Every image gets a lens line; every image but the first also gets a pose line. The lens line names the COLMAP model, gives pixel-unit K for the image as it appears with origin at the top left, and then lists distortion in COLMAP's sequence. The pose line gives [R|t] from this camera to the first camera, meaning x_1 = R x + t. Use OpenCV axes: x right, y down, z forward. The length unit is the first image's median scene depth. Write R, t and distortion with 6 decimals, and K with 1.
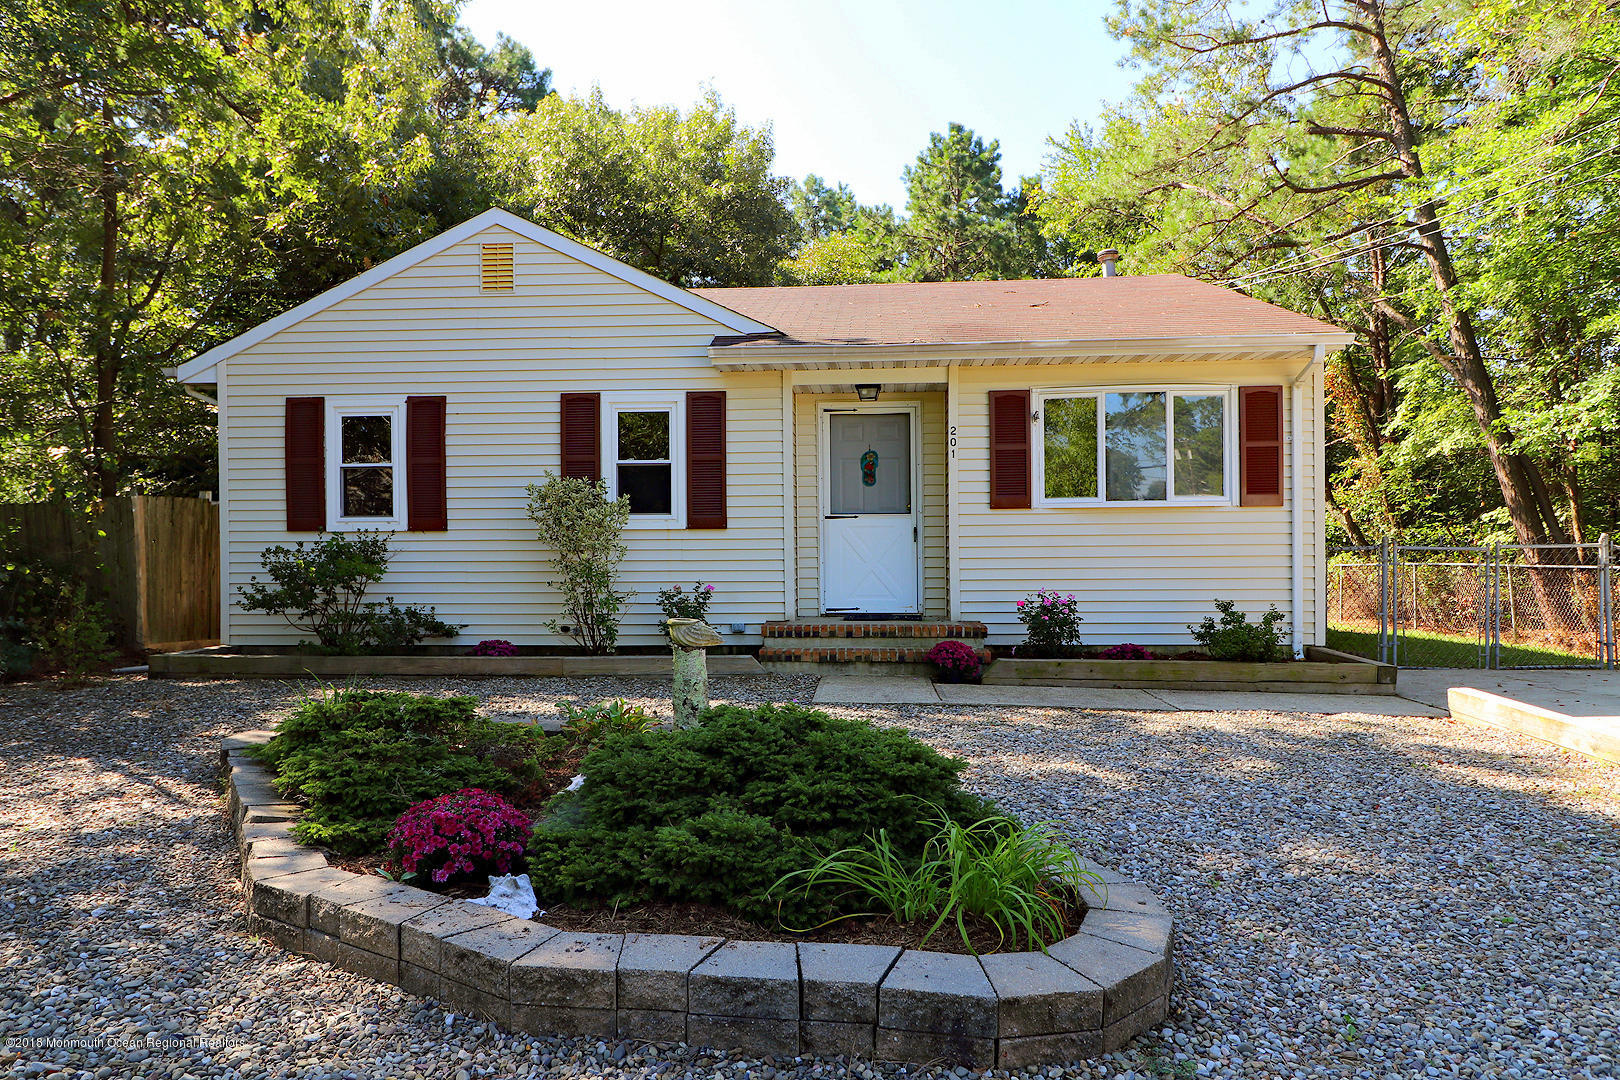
lens RADIAL K [[1053.7, 0, 810.0], [0, 1053.7, 540.0], [0, 0, 1]] dist [0.000134, -0.000290]
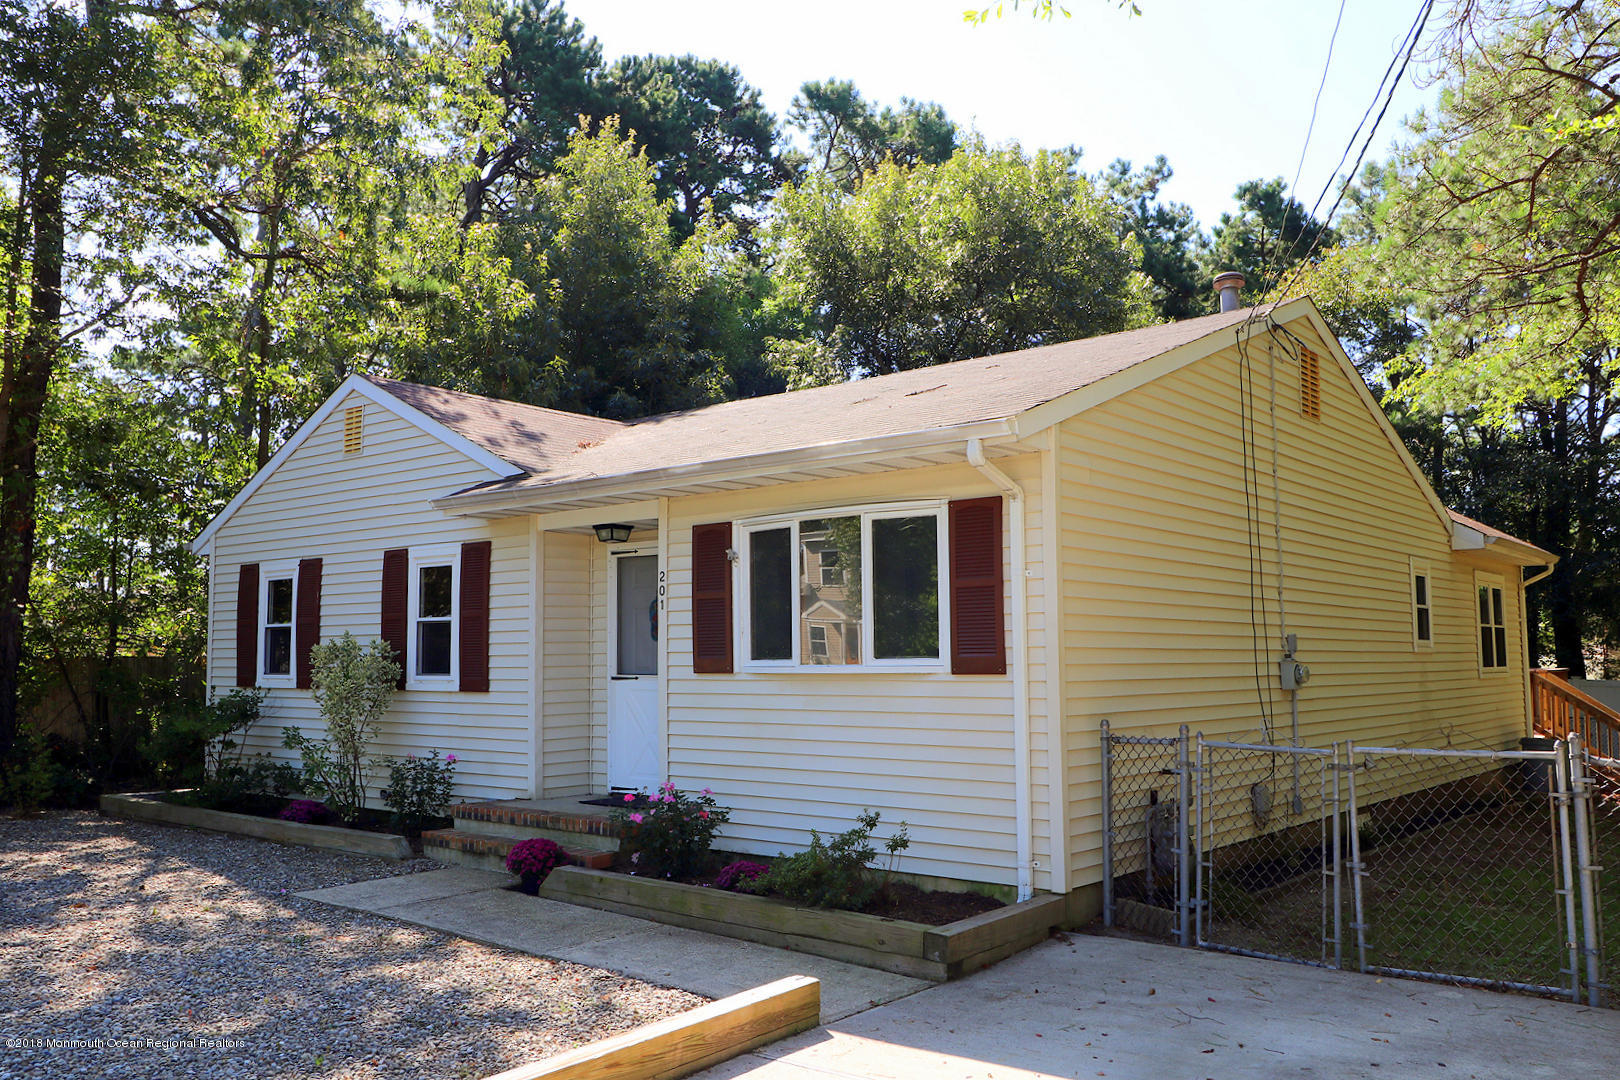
lens RADIAL K [[1321.8, 0, 792.0], [0, 1321.8, 547.4], [0, 0, 1]] dist [0.003144, 0.001017]
pose [[0.807601, -0.048288, -0.587748, 0.803828], [-0.000607, 0.996573, -0.082711, -0.040829], [0.589728, 0.067154, 0.804805, 0.231102]]
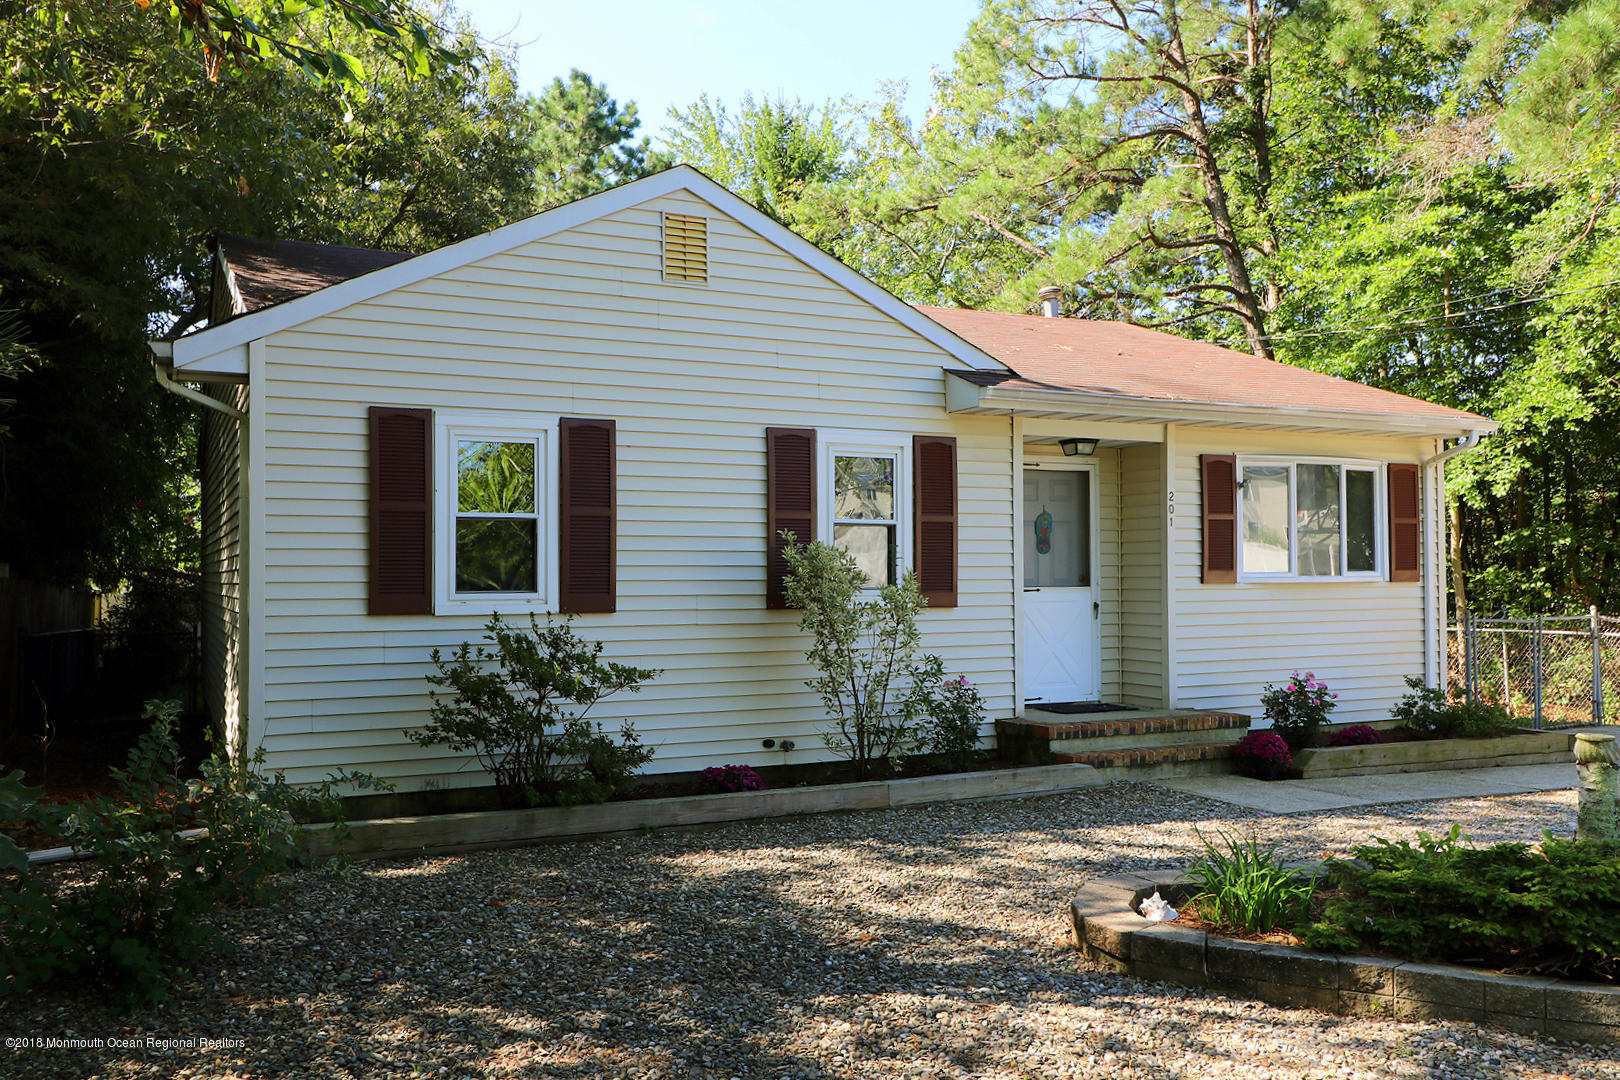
lens RADIAL K [[1321.8, 0, 792.0], [0, 1321.8, 547.4], [0, 0, 1]] dist [0.003144, 0.001017]
pose [[0.866315, 0.014248, 0.499295, -0.691925], [-0.002281, 0.999695, -0.024571, -0.031227], [-0.499493, 0.020147, 0.866084, 0.182927]]
